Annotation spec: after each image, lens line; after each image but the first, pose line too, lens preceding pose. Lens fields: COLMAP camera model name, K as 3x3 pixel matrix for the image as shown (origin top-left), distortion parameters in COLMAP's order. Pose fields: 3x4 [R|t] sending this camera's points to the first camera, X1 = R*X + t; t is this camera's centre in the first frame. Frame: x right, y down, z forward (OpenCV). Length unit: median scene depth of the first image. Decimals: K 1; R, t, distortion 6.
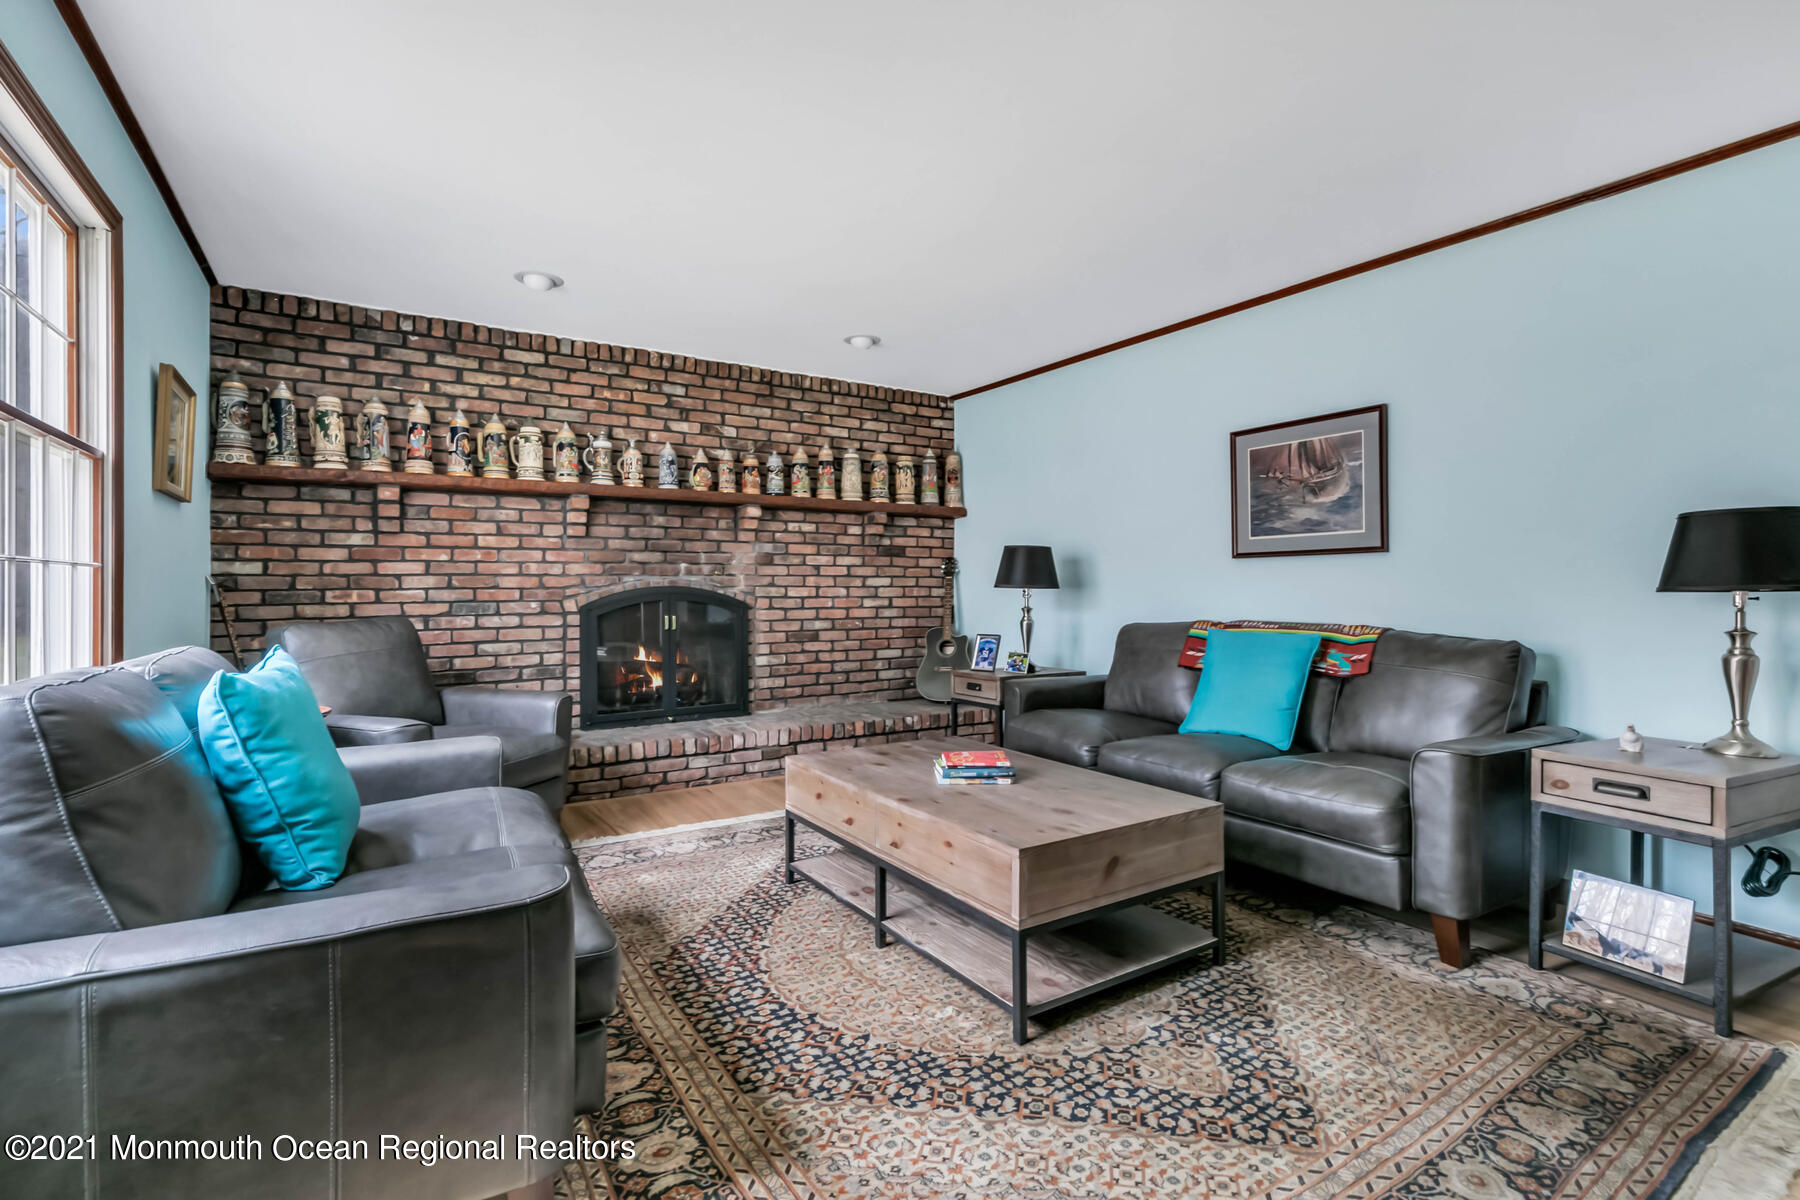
lens RADIAL K [[830.6, 0, 885.6], [0, 830.6, 590.6], [0, 0, 1]] dist [0.007226, -0.001091]
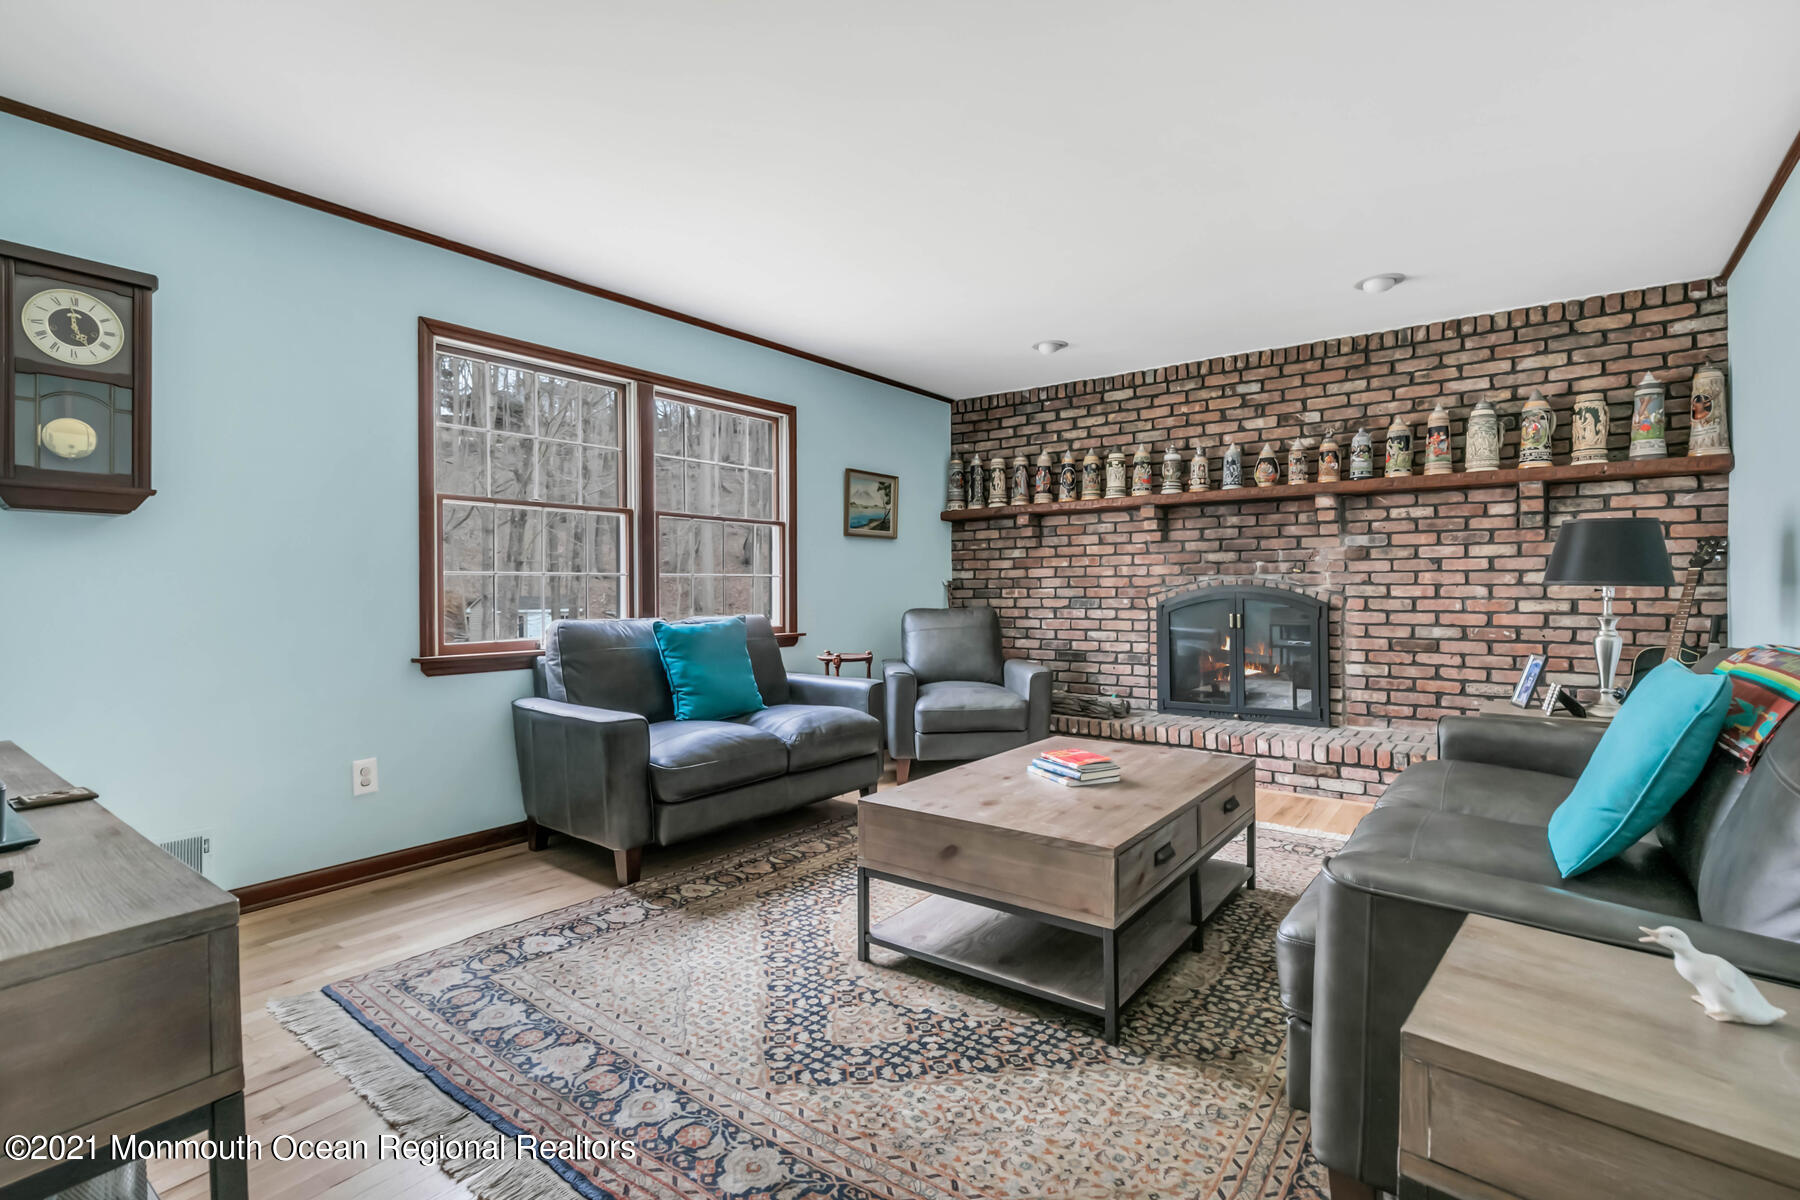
lens RADIAL K [[830.6, 0, 899.7], [0, 830.6, 596.2], [0, 0, 1]] dist [0.007226, -0.001091]
pose [[0.357696, 0.007515, -0.933808, 0.573207], [-0.002554, 0.999972, 0.007069, 0.002458], [0.933835, -0.000144, 0.357705, 0.270576]]
